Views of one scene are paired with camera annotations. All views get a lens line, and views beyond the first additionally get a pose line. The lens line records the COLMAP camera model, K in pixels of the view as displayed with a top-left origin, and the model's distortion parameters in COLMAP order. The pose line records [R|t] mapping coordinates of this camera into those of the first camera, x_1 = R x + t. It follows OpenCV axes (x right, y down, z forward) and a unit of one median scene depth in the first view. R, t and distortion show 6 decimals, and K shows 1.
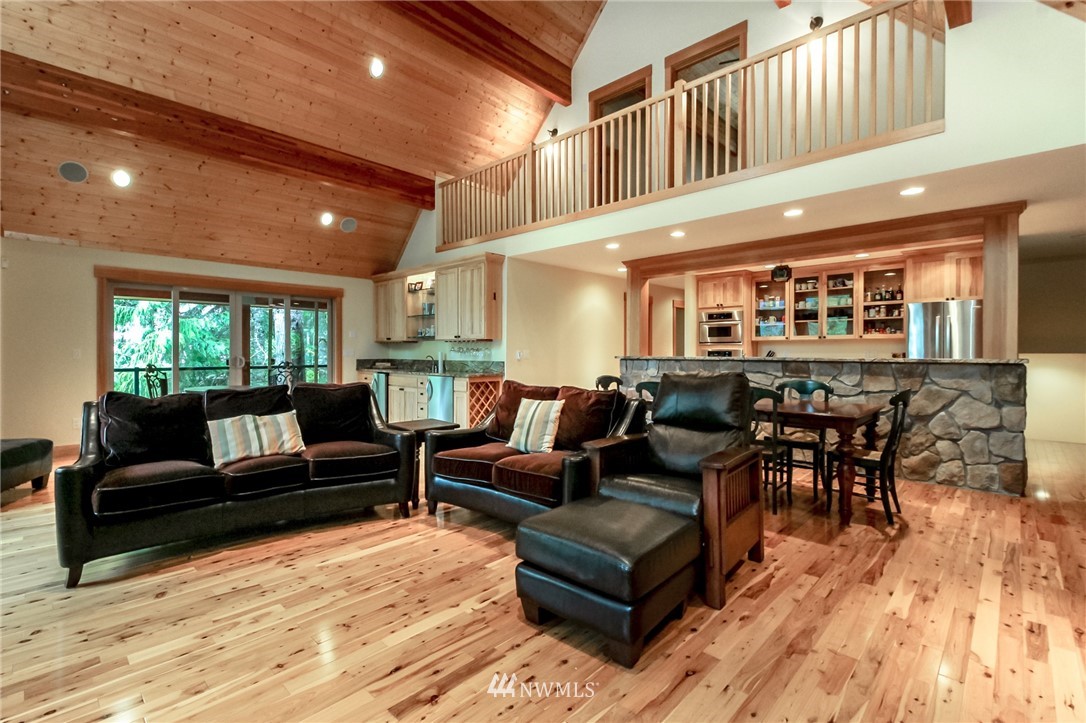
lens RADIAL K [[495.1, 0, 528.0], [0, 495.1, 345.9], [0, 0, 1]] dist [0.005843, -0.006703]
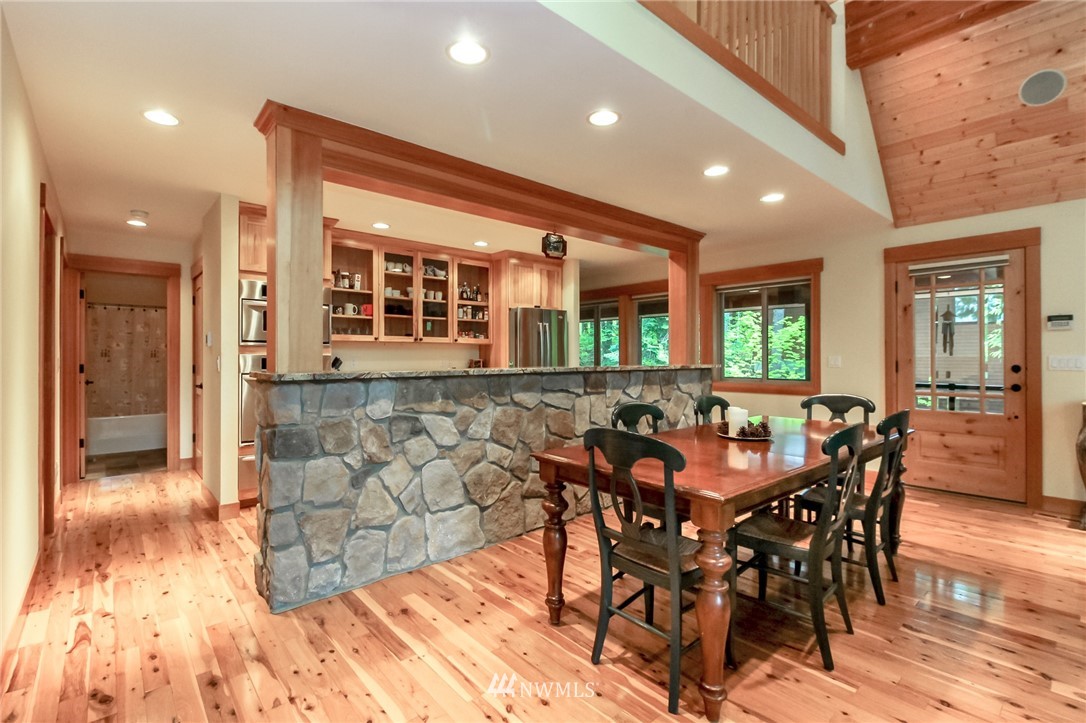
lens RADIAL K [[495.1, 0, 553.6], [0, 495.1, 357.4], [0, 0, 1]] dist [0.005843, -0.006703]
pose [[0.080868, -0.002515, 0.996722, -0.175468], [-0.009518, 0.999949, 0.003295, 0.007286], [-0.996679, -0.009753, 0.080840, 0.902426]]
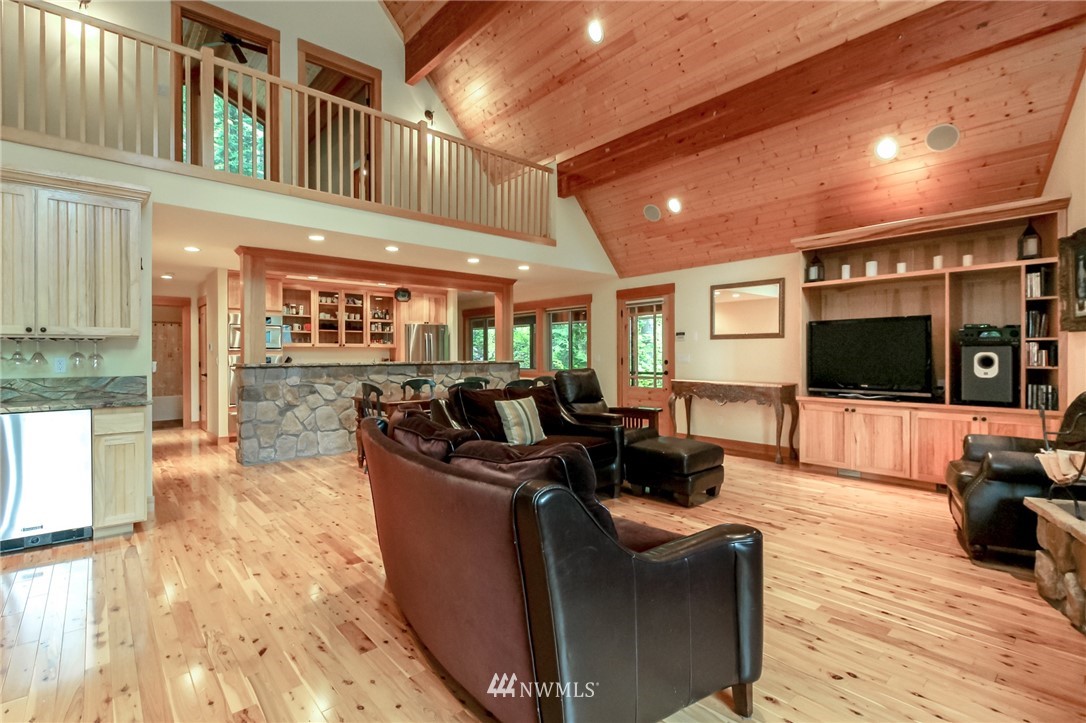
lens RADIAL K [[495.1, 0, 544.5], [0, 495.1, 359.4], [0, 0, 1]] dist [0.005843, -0.006703]
pose [[0.079799, -0.010145, 0.996759, -0.682359], [-0.006642, 0.999921, 0.010709, 0.001488], [-0.996789, -0.007475, 0.079725, 0.517415]]
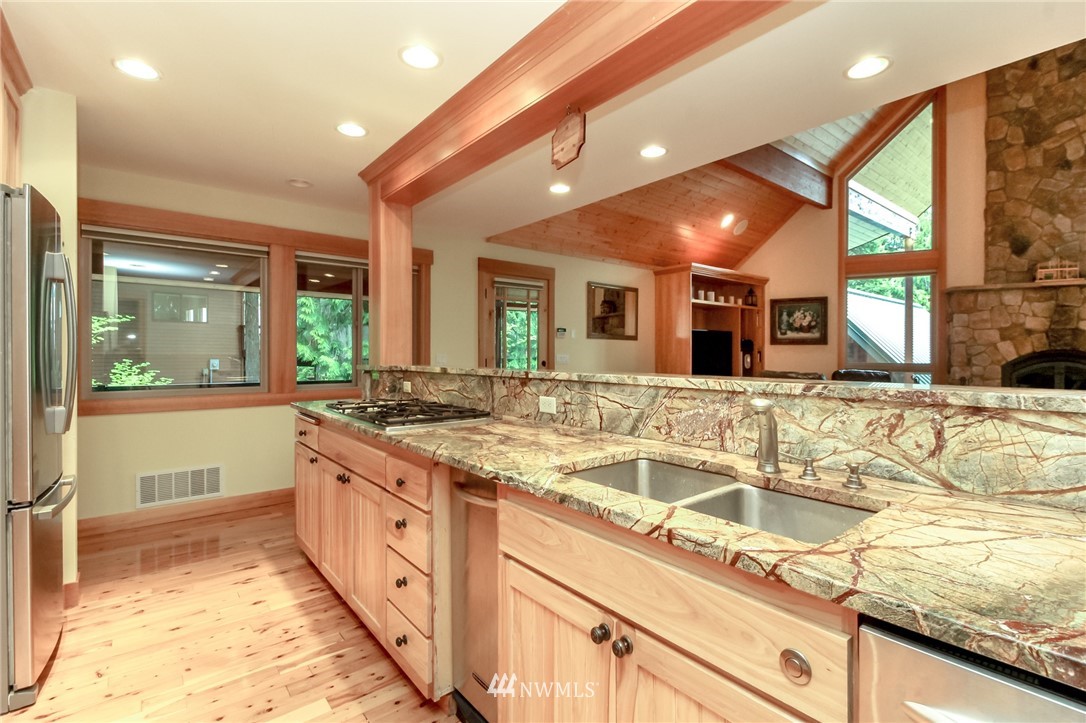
lens RADIAL K [[495.1, 0, 509.5], [0, 495.1, 353.0], [0, 0, 1]] dist [0.005843, -0.006703]
pose [[-0.988674, -0.003124, 0.150046, 0.484852], [-0.005290, 0.999887, -0.014039, 0.012289], [-0.149985, -0.014674, -0.988579, 1.301193]]
